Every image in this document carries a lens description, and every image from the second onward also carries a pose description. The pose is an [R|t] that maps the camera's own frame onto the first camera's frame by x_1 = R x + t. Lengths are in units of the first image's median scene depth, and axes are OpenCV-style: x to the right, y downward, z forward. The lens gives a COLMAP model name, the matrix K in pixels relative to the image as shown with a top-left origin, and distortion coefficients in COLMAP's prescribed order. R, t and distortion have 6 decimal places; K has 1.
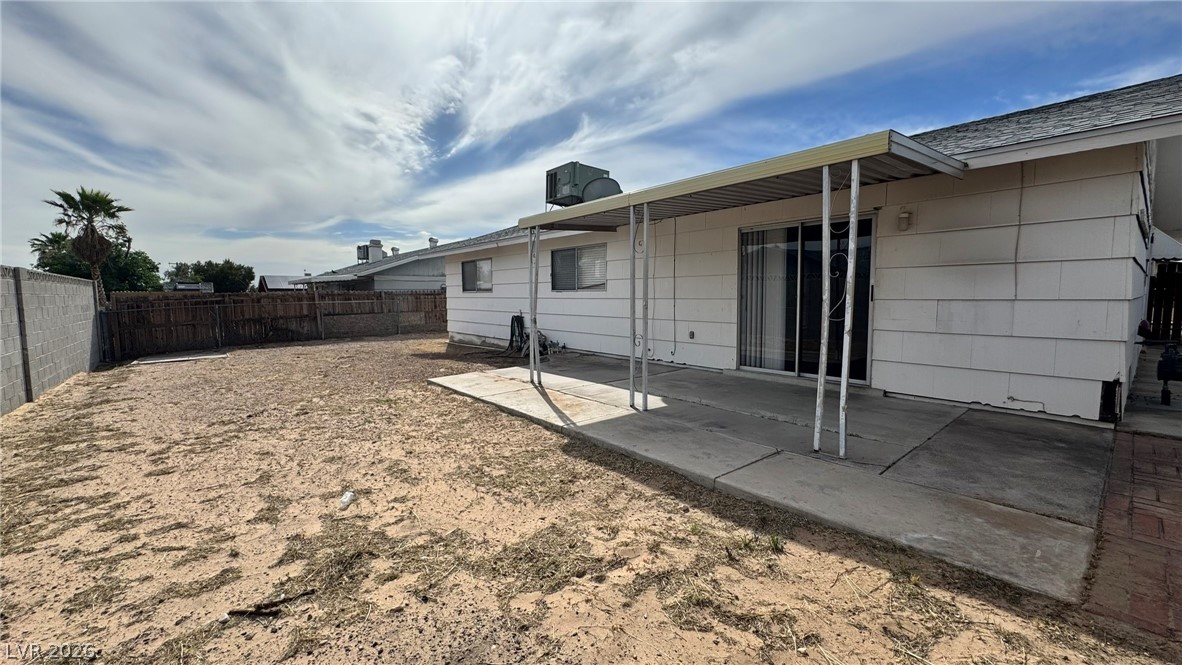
lens RADIAL K [[471.2, 0, 591.0], [0, 471.2, 332.5], [0, 0, 1]] dist [-0.002586, -0.000223]
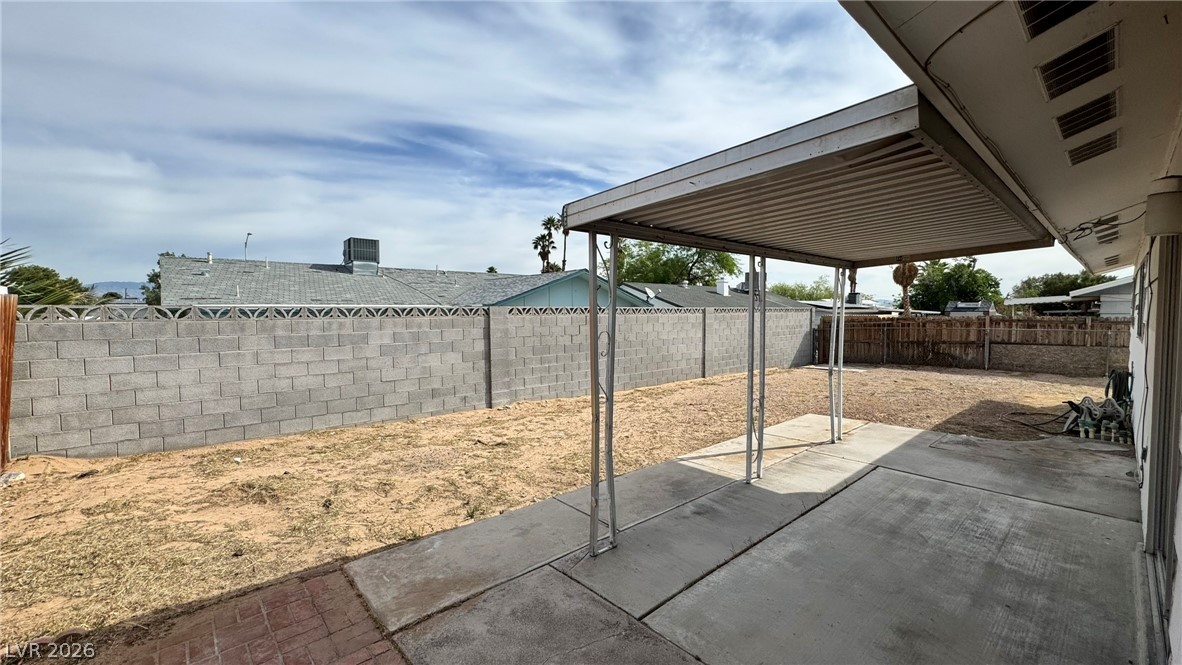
lens RADIAL K [[471.2, 0, 591.0], [0, 471.2, 332.5], [0, 0, 1]] dist [-0.002586, -0.000223]
pose [[0.035487, 0.055215, -0.997844, 0.904033], [-0.077435, 0.995623, 0.052338, -0.133082], [0.996366, 0.075411, 0.039607, 0.588475]]
